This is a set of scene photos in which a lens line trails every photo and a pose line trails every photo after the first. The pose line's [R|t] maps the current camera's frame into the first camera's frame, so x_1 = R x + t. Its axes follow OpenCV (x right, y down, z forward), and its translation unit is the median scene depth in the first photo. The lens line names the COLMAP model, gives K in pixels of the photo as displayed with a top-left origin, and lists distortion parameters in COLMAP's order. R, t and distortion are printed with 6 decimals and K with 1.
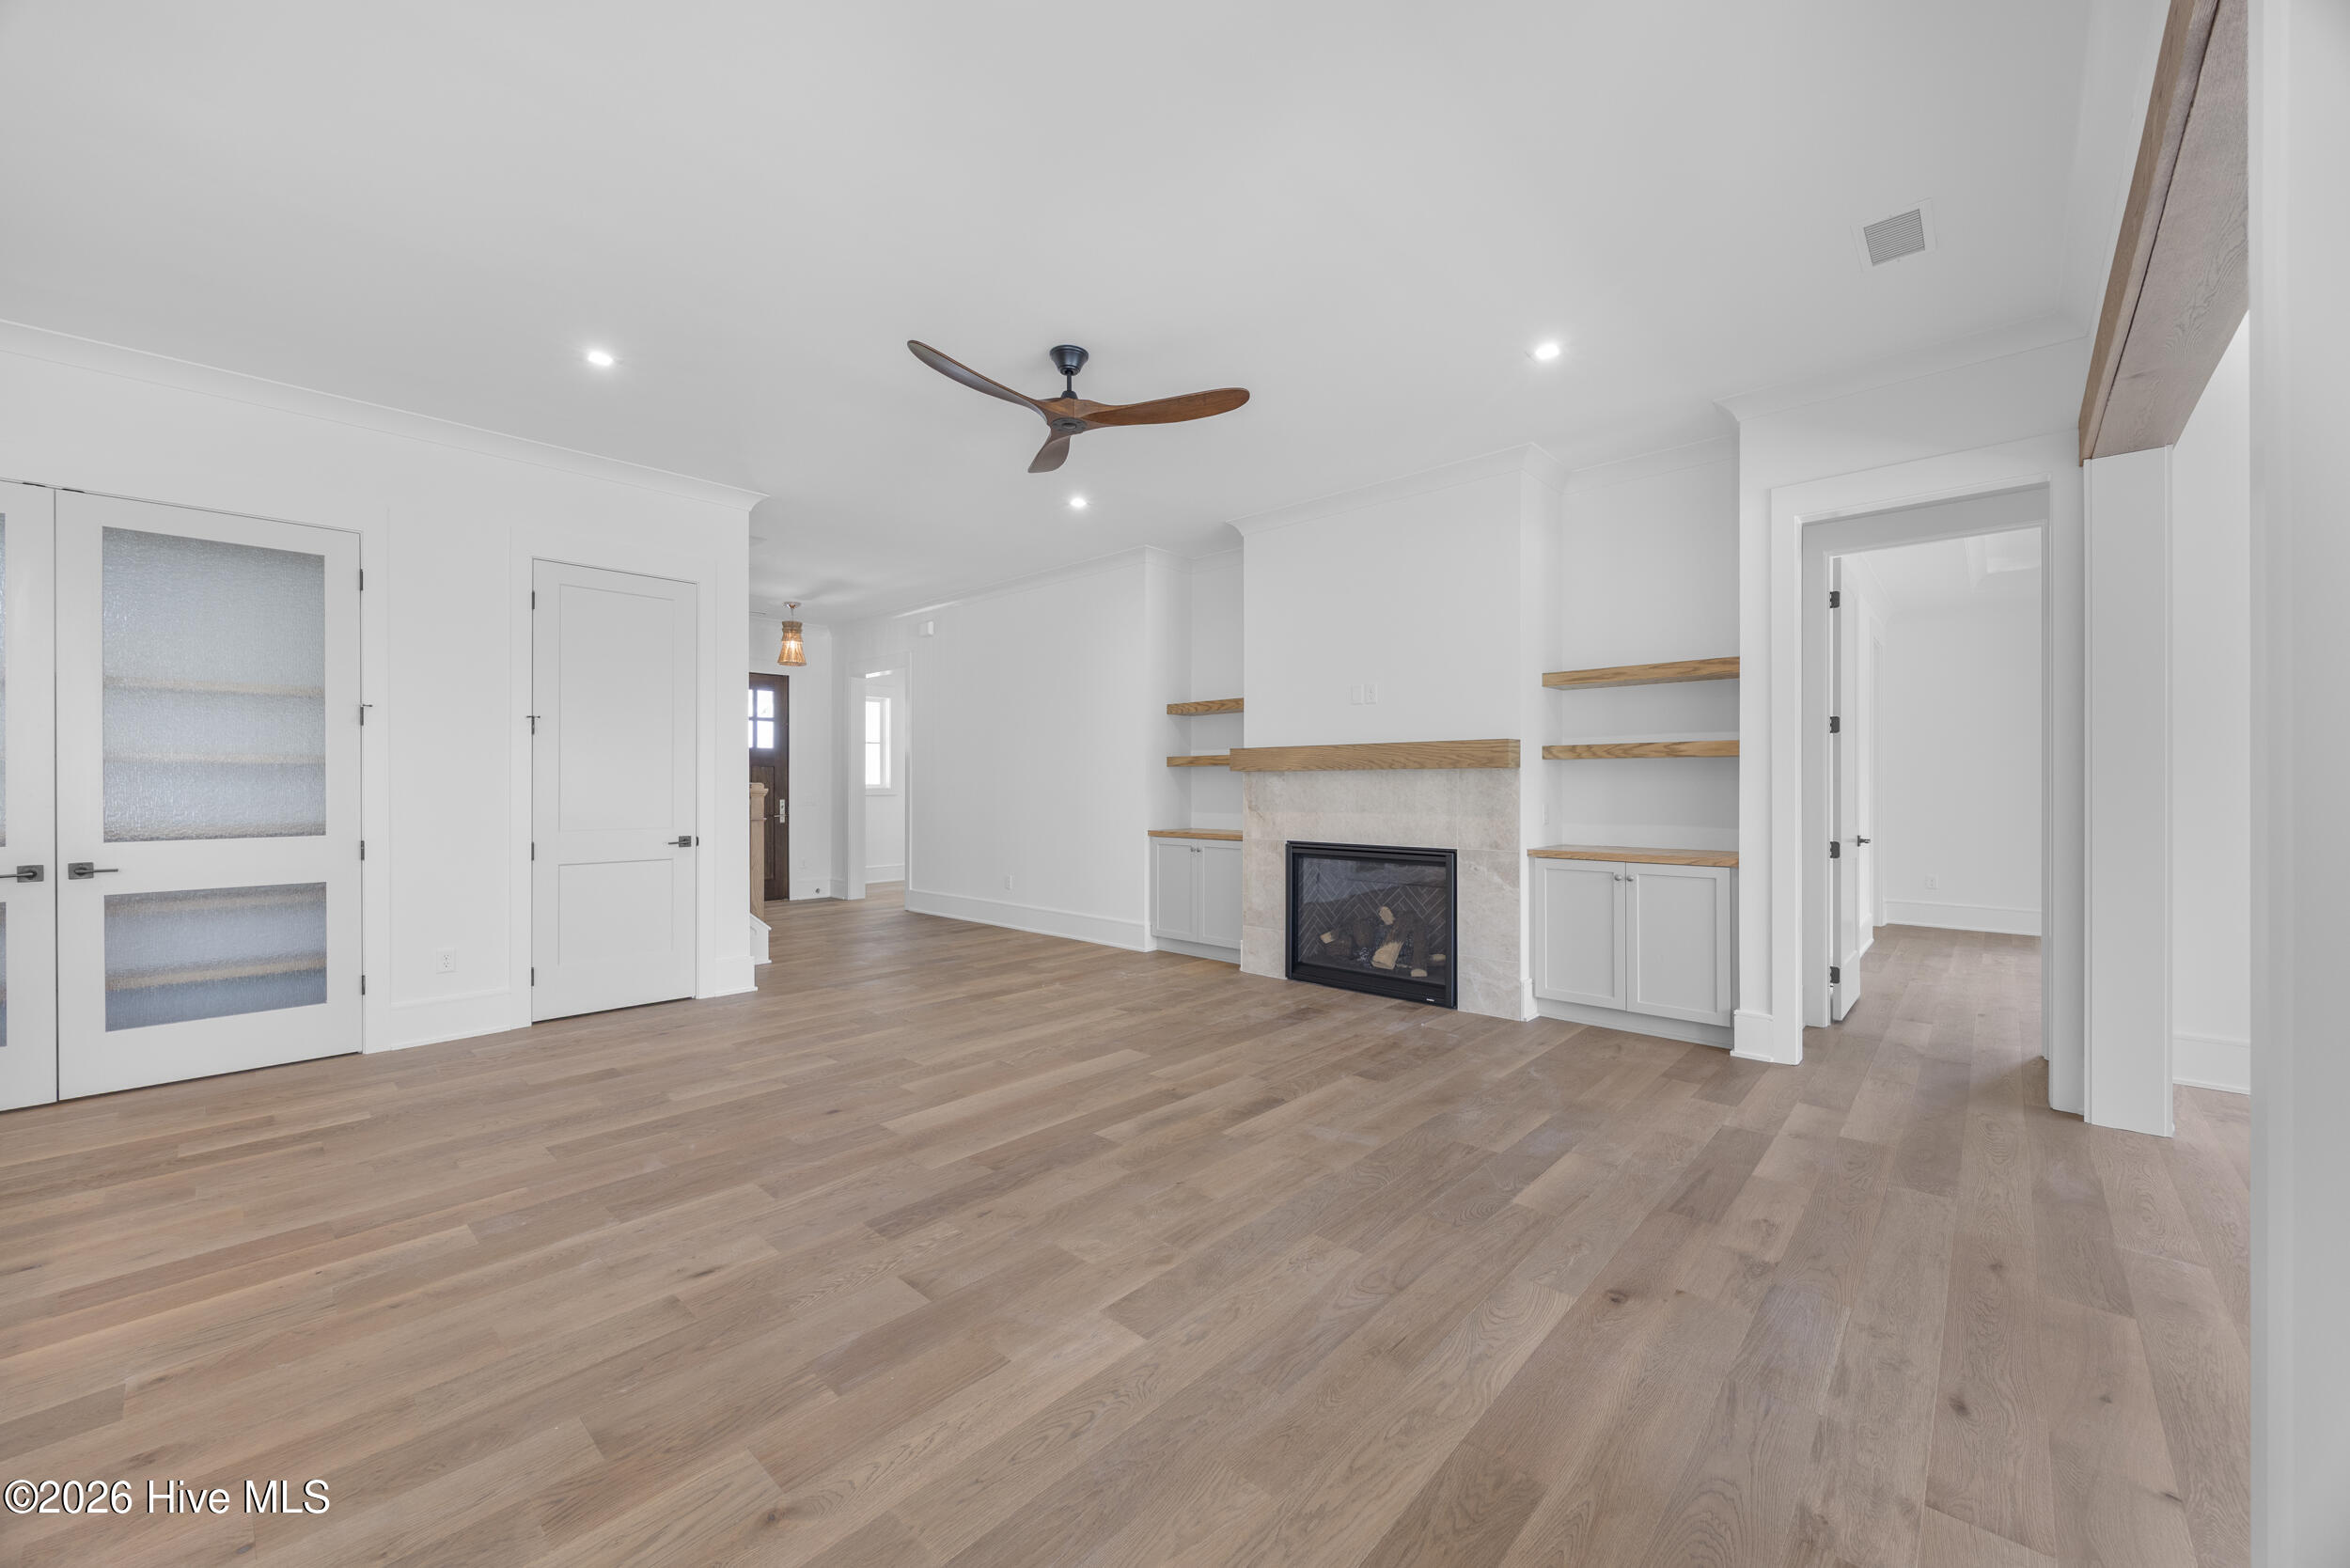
lens RADIAL K [[906.9, 0, 1170.5], [0, 906.9, 789.4], [0, 0, 1]] dist [-0.001301, 0.000399]
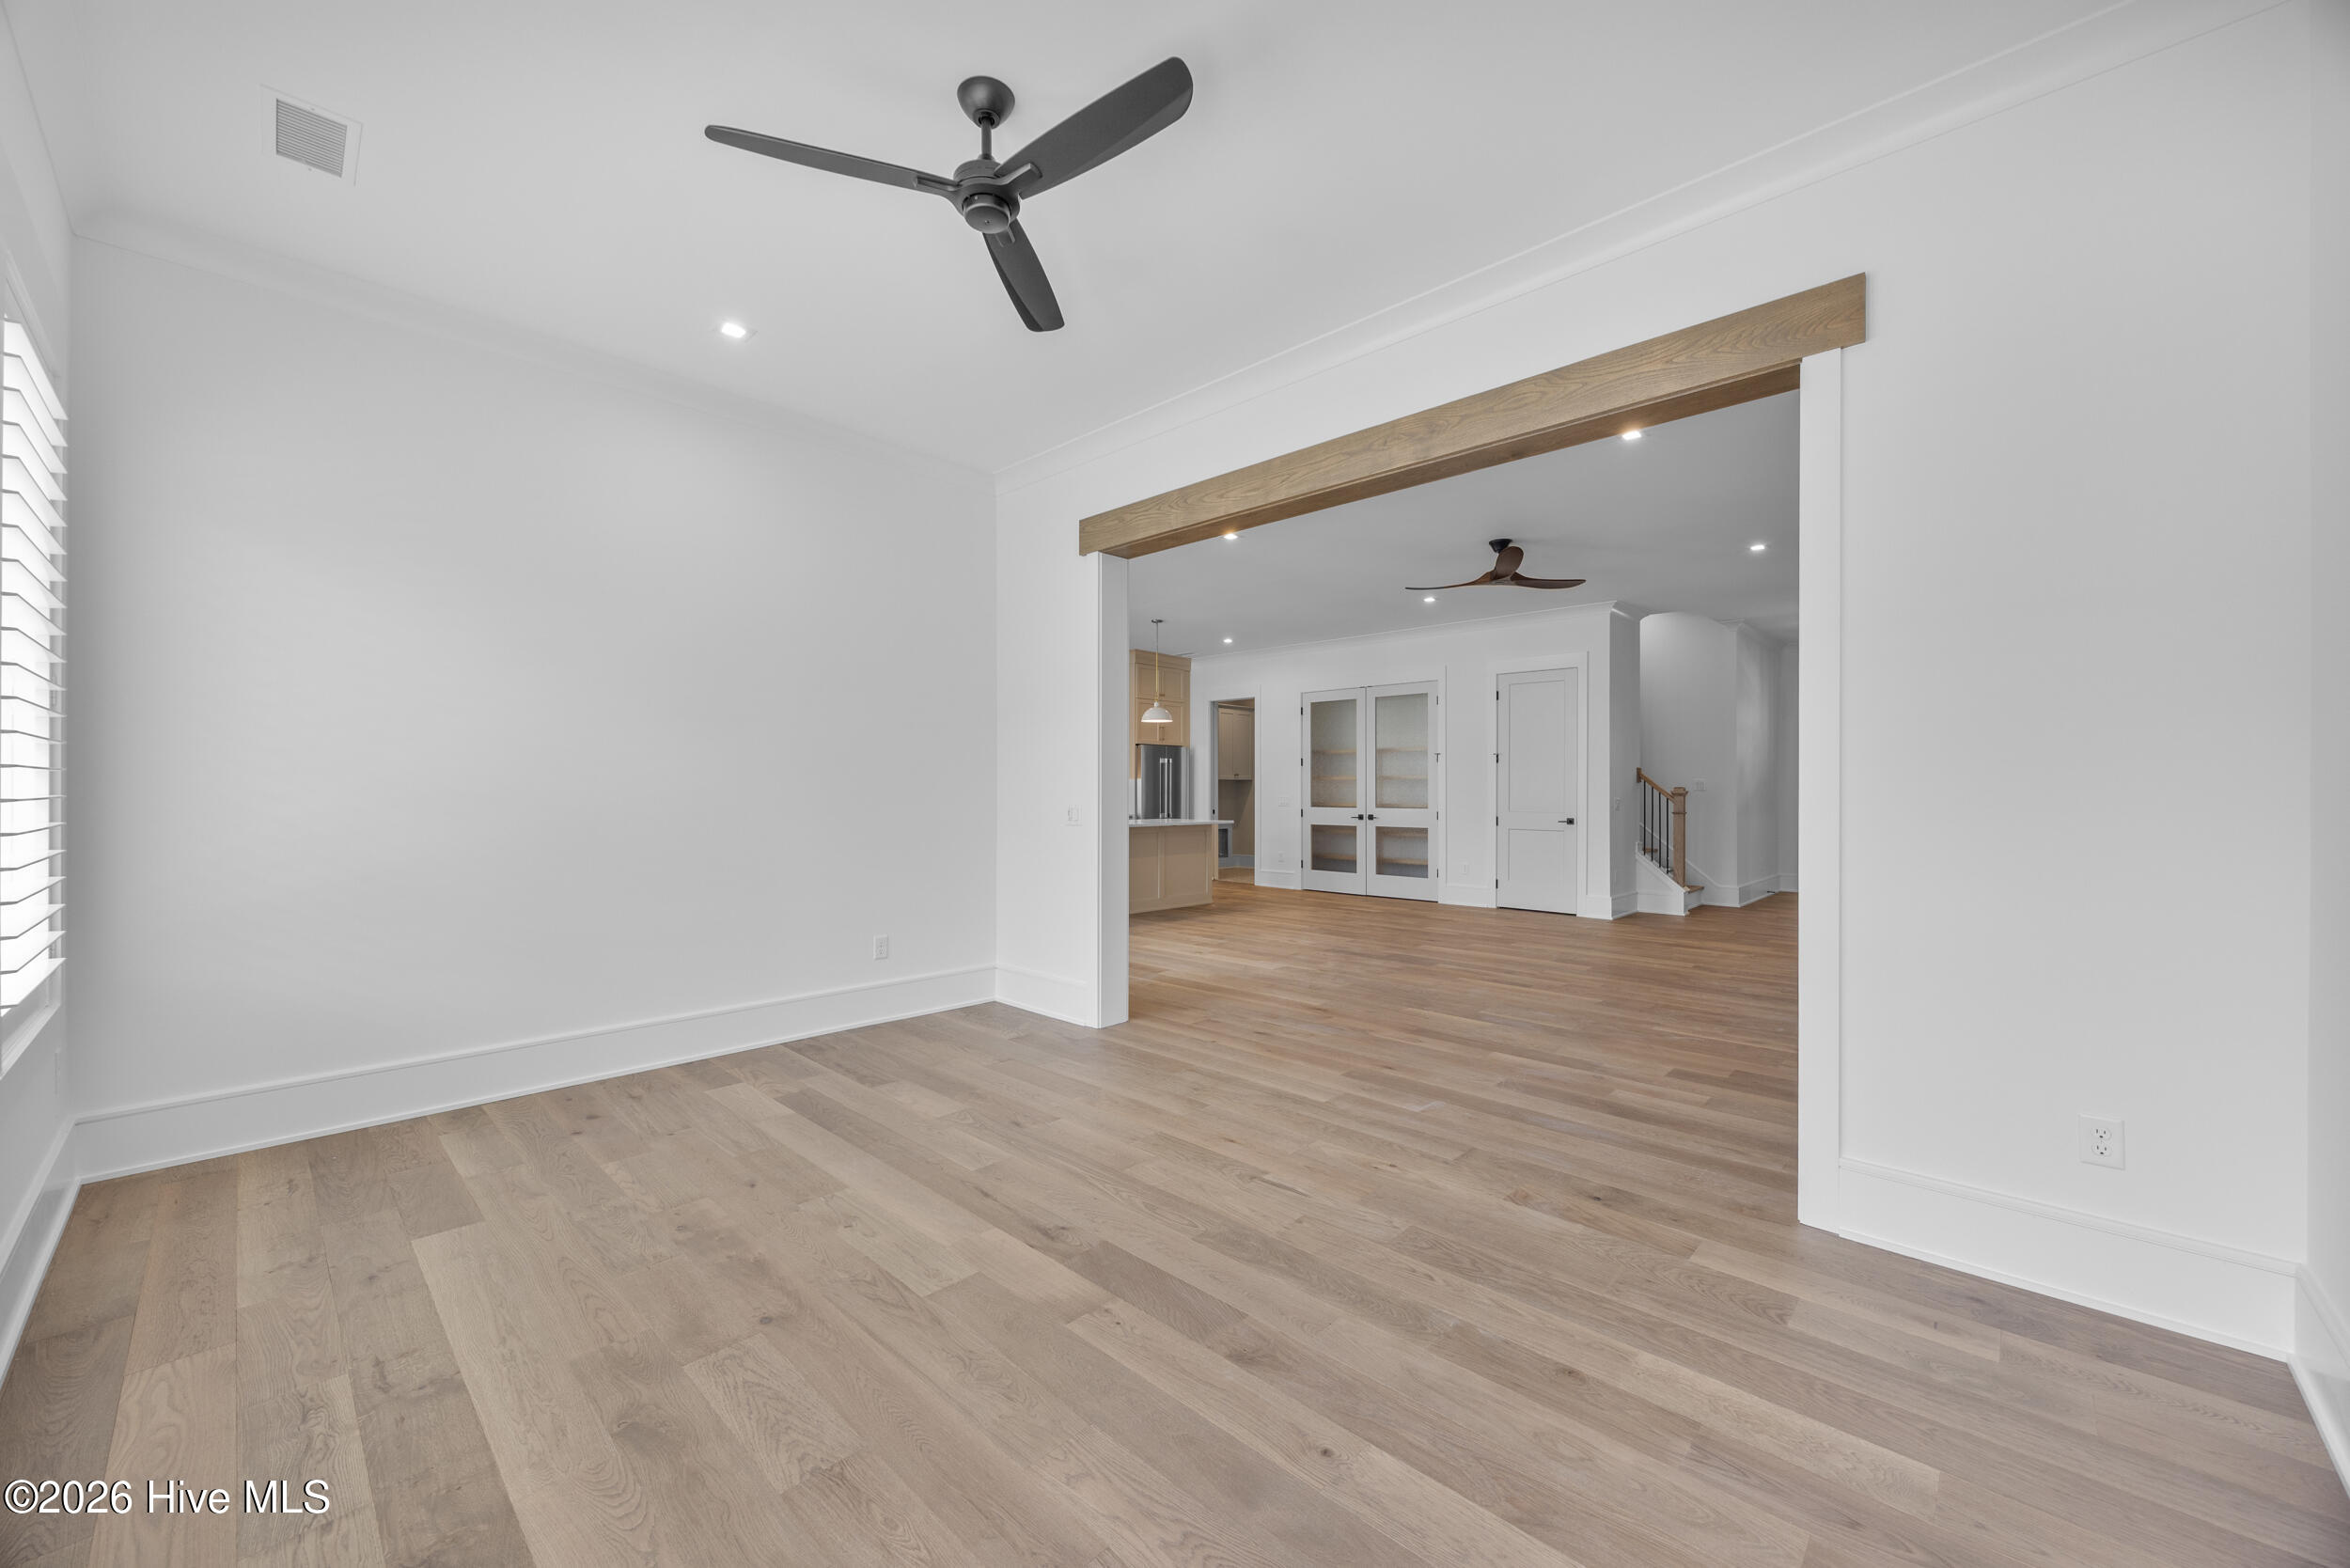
lens RADIAL K [[906.9, 0, 1150.4], [0, 906.9, 769.3], [0, 0, 1]] dist [-0.001301, 0.000399]
pose [[-0.026383, -0.016765, -0.999511, 1.439960], [-0.004970, 0.999849, -0.016639, -0.009642], [0.999640, 0.004528, -0.026462, 0.312681]]
